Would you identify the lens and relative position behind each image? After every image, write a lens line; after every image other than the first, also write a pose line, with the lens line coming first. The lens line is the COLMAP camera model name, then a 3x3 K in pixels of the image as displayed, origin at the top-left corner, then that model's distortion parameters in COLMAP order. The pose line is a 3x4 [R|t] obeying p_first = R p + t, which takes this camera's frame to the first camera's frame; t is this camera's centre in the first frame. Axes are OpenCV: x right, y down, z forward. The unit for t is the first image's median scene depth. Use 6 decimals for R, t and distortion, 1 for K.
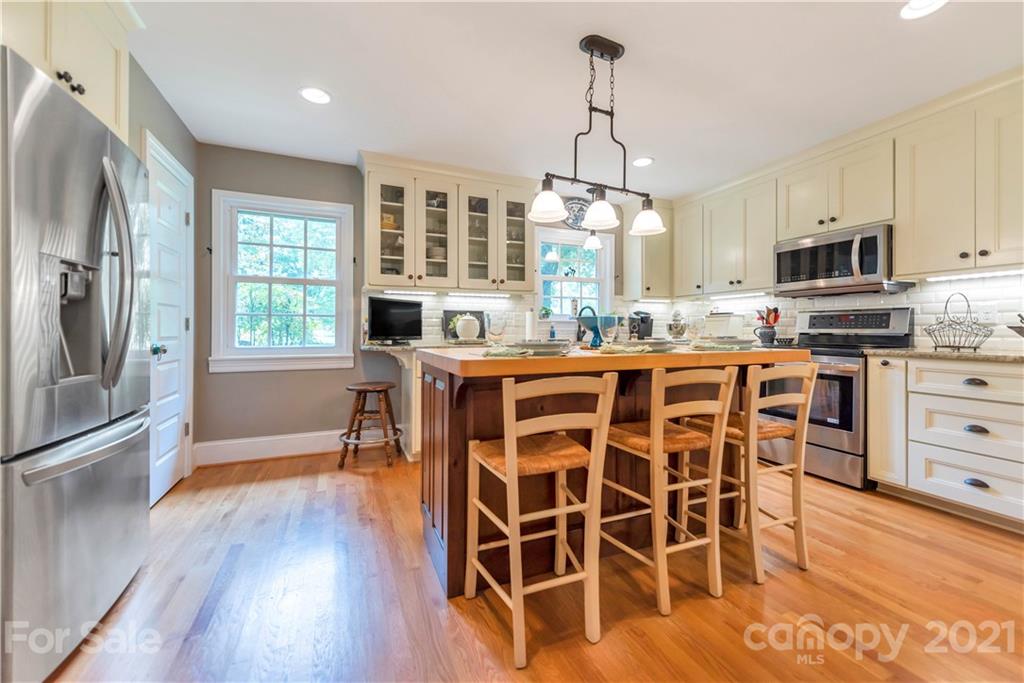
lens RADIAL K [[413.7, 0, 516.6], [0, 413.7, 332.3], [0, 0, 1]] dist [0.024942, -0.008547]
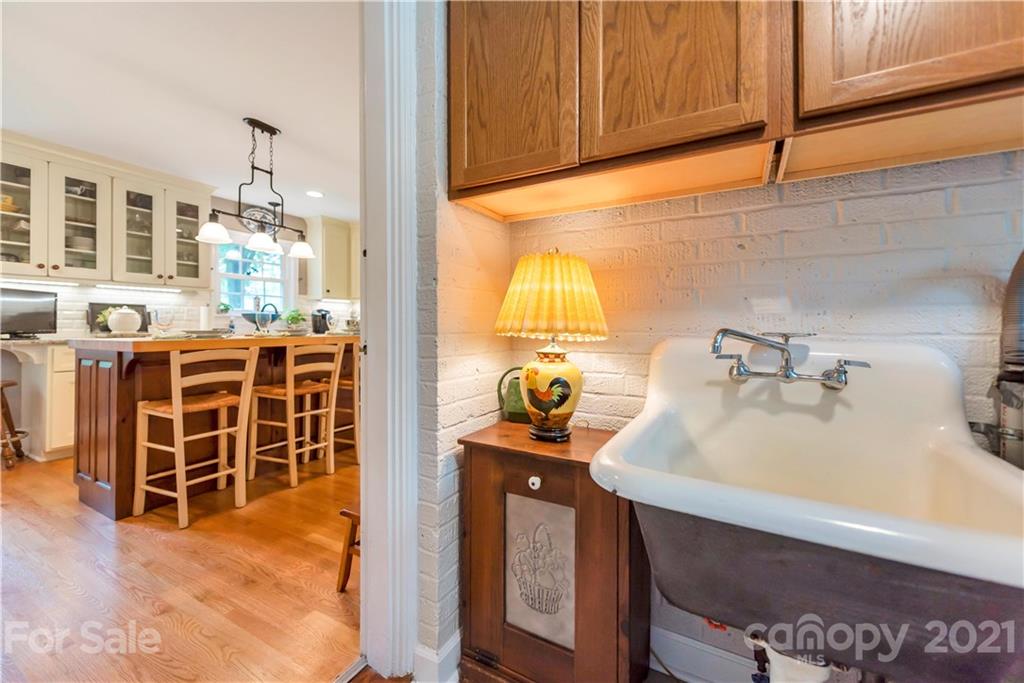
lens RADIAL K [[412.6, 0, 526.7], [0, 412.6, 326.0], [0, 0, 1]] dist [0.001065, -0.000055]
pose [[0.780592, 0.002420, 0.625036, 0.015980], [0.002021, 0.999978, -0.006395, 0.008941], [-0.625037, 0.006256, 0.780570, -0.390351]]
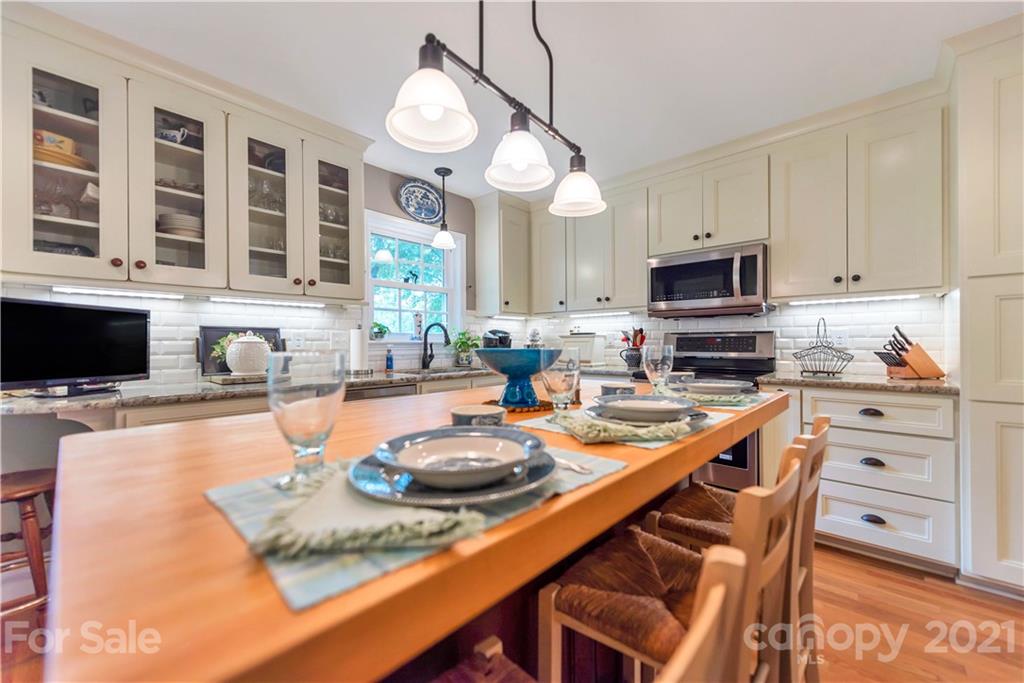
lens RADIAL K [[408.7, 0, 513.5], [0, 408.7, 343.0], [0, 0, 1]] dist [0.010387, -0.000099]
pose [[0.908536, -0.004605, 0.417782, -0.017621], [0.007984, 0.999948, -0.006340, -0.023804], [-0.417731, 0.009096, 0.908525, 0.304172]]
